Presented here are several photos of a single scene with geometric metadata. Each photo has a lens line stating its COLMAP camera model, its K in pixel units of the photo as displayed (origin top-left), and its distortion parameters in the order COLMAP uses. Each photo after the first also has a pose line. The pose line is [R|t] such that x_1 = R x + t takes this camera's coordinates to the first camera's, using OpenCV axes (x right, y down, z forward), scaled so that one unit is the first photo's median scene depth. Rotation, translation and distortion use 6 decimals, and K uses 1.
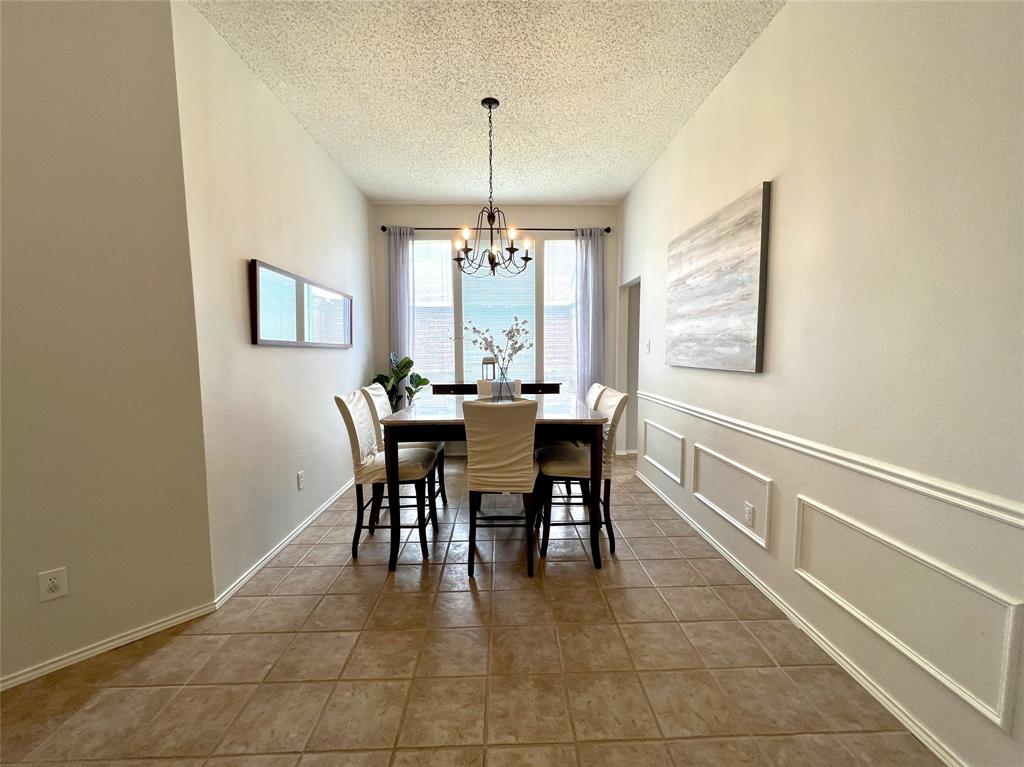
lens RADIAL K [[417.8, 0, 517.5], [0, 417.8, 385.0], [0, 0, 1]] dist [-0.002339, -0.000475]
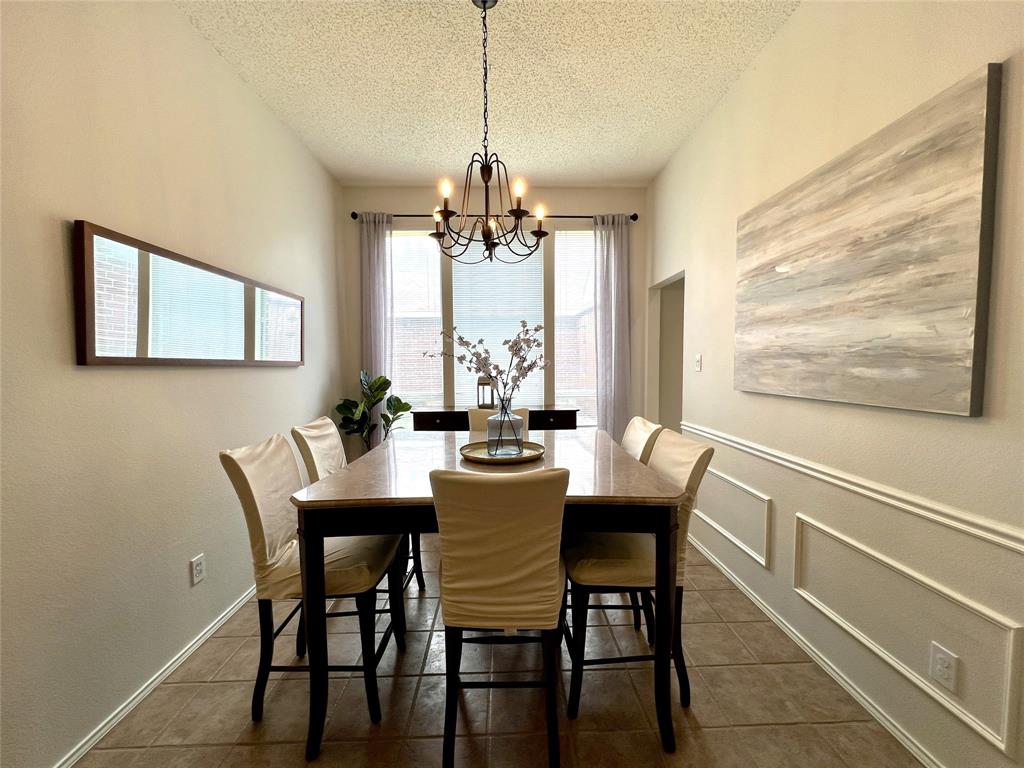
lens RADIAL K [[417.8, 0, 517.5], [0, 417.8, 385.5], [0, 0, 1]] dist [-0.002339, -0.000475]
pose [[0.999997, -0.002469, -0.000692, -0.013753], [0.002448, 0.999564, -0.029442, -0.042354], [0.000764, 0.029440, 0.999566, 0.348095]]
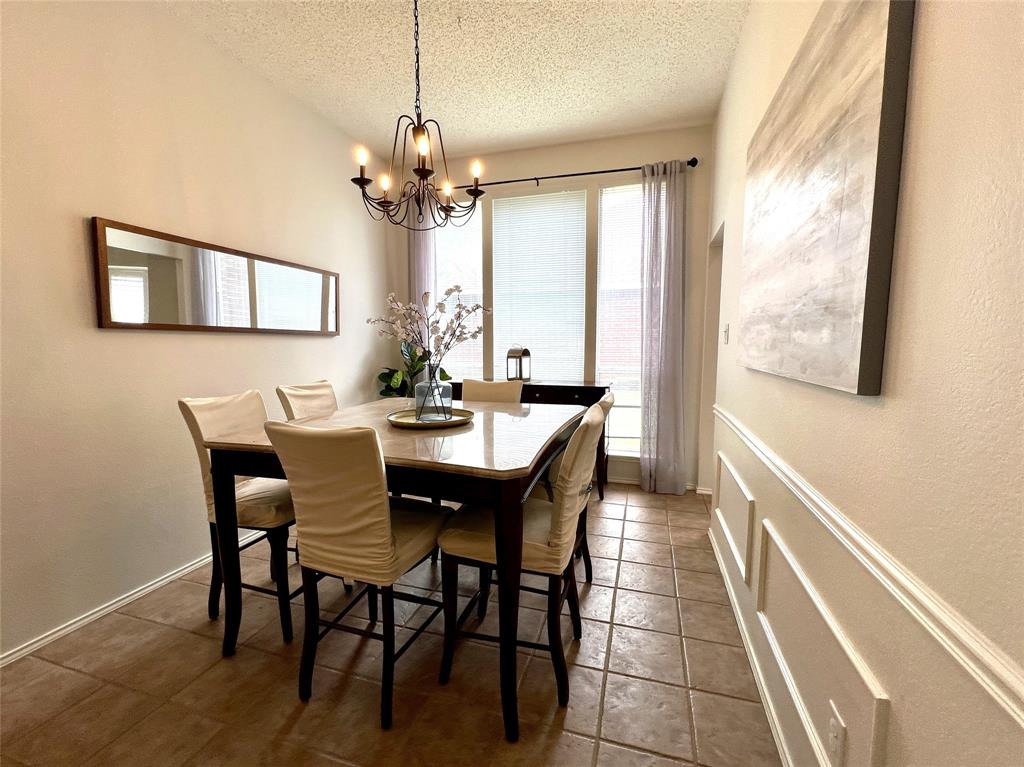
lens RADIAL K [[432.5, 0, 515.8], [0, 432.5, 385.7], [0, 0, 1]] dist [-0.000634, -0.000012]
pose [[0.946937, 0.037966, -0.319168, 0.305070], [-0.032522, 0.999221, 0.022371, -0.028207], [0.319769, -0.010804, 0.947434, 0.404070]]
